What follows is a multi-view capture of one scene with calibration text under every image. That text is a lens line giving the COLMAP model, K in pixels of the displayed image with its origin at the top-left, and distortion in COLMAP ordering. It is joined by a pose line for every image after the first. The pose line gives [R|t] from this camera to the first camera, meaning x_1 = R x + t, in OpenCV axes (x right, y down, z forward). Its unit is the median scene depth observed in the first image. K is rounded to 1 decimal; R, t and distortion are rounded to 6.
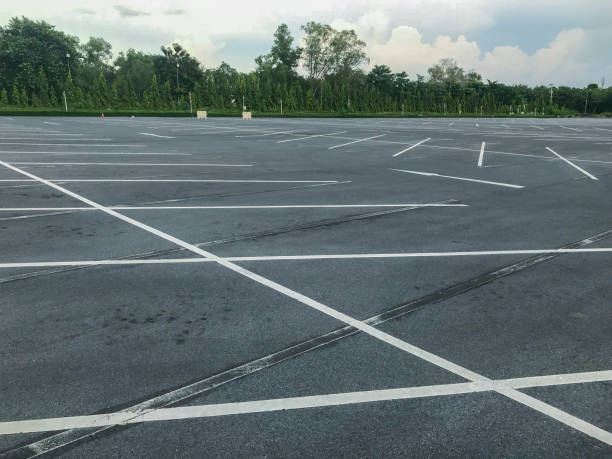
lens RADIAL K [[507.4, 0, 311.1], [0, 507.4, 220.2], [0, 0, 1]] dist [0.024092, -0.009844]
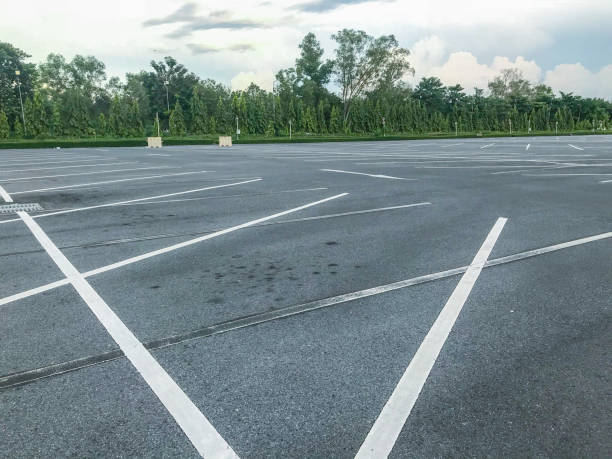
lens RADIAL K [[507.4, 0, 311.1], [0, 507.4, 220.2], [0, 0, 1]] dist [0.024092, -0.009844]
pose [[0.993596, -0.010176, -0.112529, 0.037520], [0.004884, 0.998873, -0.047206, -0.033045], [0.112883, 0.046354, 0.992526, 0.166289]]
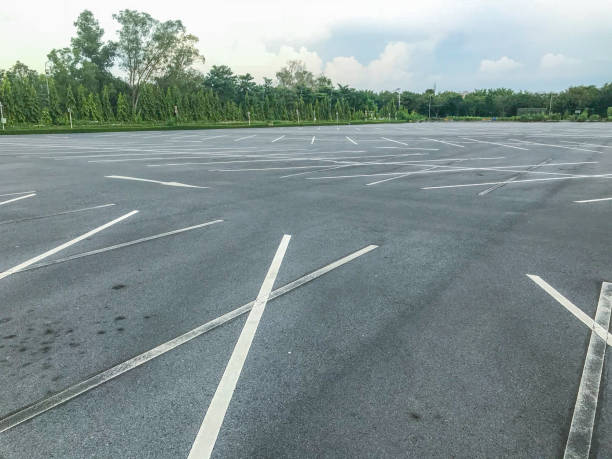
lens RADIAL K [[507.4, 0, 311.1], [0, 507.4, 220.2], [0, 0, 1]] dist [0.024092, -0.009844]
pose [[0.960450, -0.076329, 0.267788, 0.038968], [0.080007, 0.996790, -0.002836, -0.037904], [-0.266712, 0.024149, 0.963474, 0.164607]]
